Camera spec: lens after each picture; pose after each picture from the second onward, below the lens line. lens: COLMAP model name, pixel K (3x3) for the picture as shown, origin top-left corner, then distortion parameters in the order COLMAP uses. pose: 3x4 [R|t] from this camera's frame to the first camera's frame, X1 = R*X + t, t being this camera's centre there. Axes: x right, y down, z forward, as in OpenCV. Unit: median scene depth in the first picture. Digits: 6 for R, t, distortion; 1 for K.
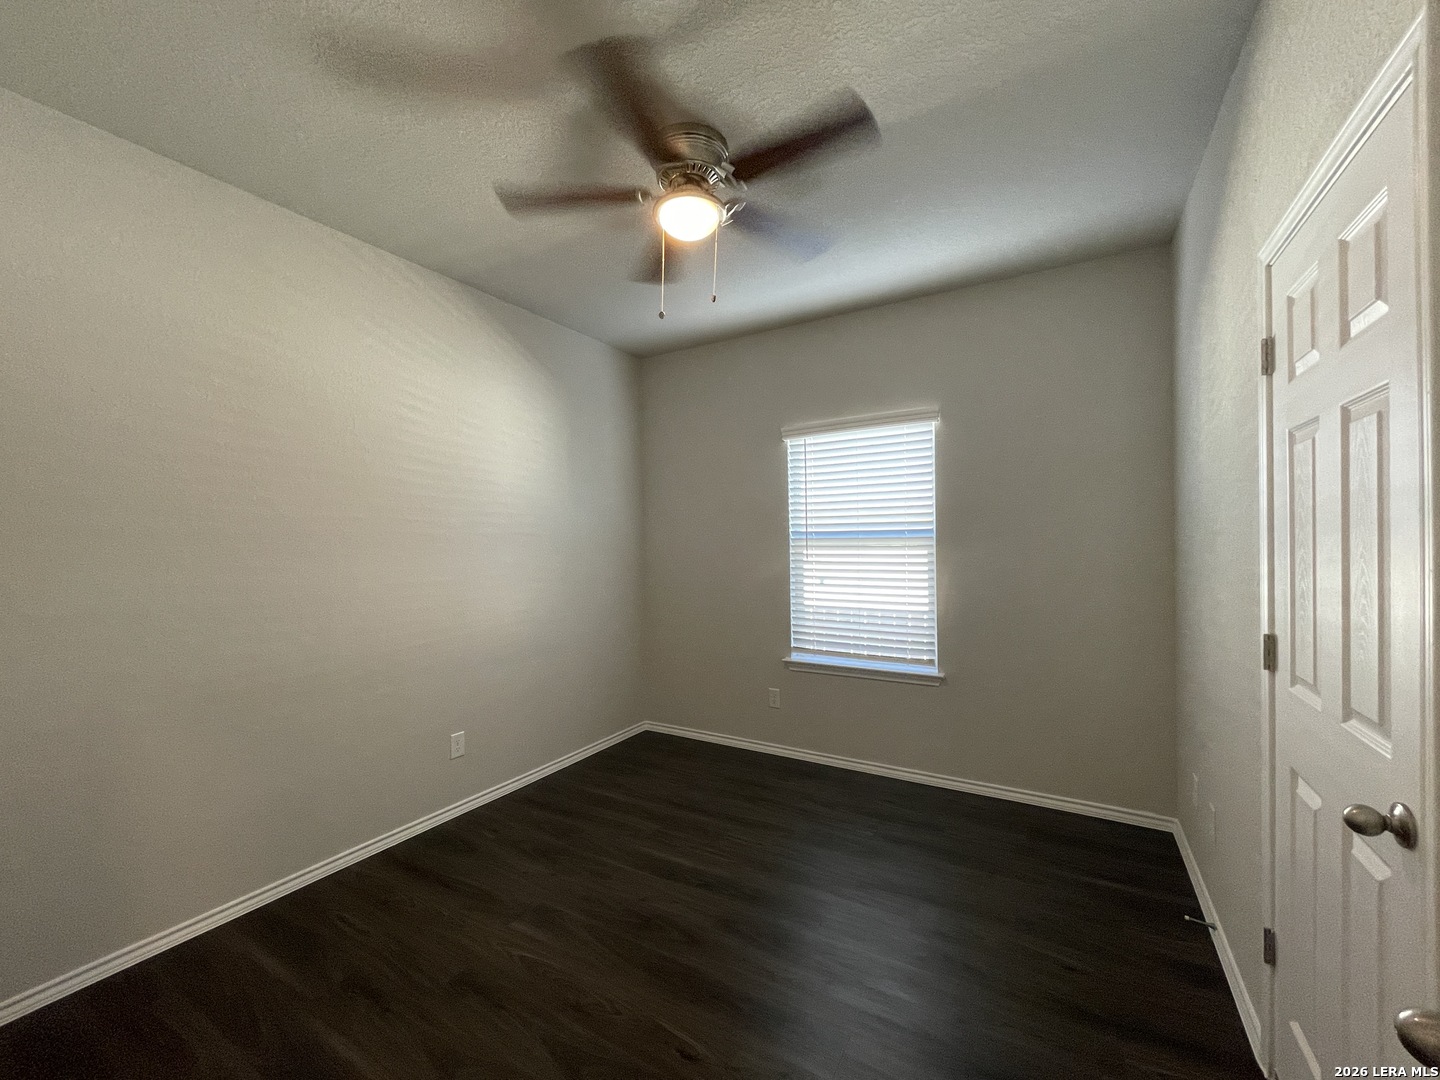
lens RADIAL K [[575.4, 0, 713.4], [0, 575.4, 544.2], [0, 0, 1]] dist [0.001465, 0.000366]
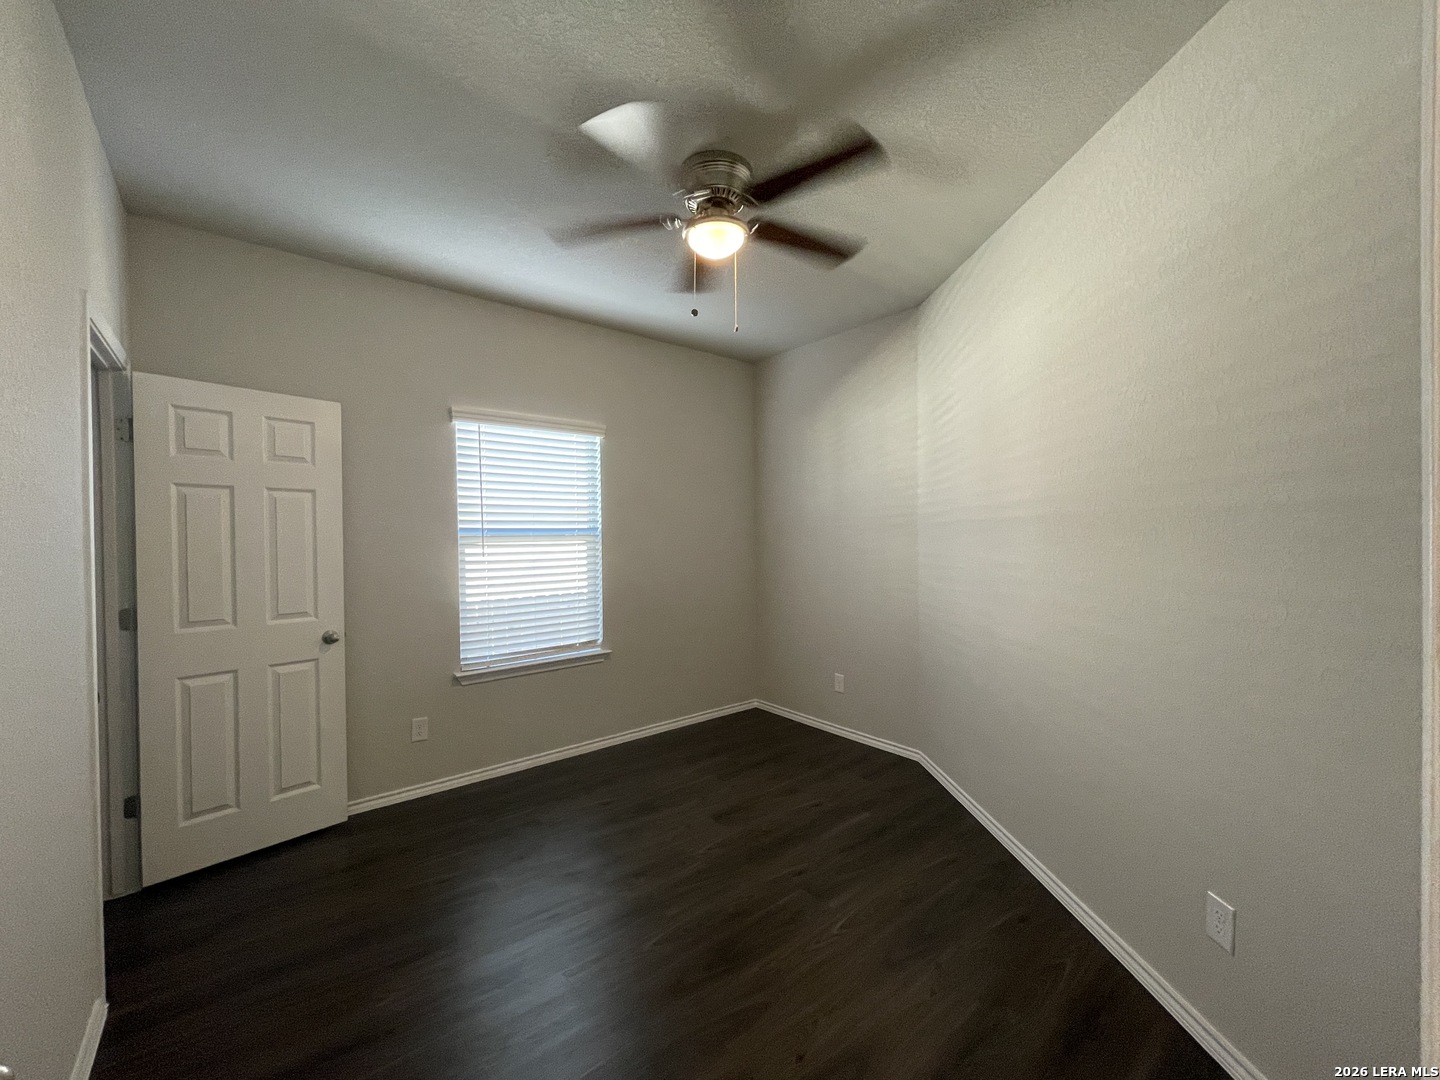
lens RADIAL K [[575.4, 0, 713.4], [0, 575.4, 544.2], [0, 0, 1]] dist [0.001465, 0.000366]
pose [[0.330403, -0.005019, 0.943827, -0.620857], [0.013365, 0.999910, 0.000639, 0.008517], [-0.943745, 0.012404, 0.330441, 0.383670]]
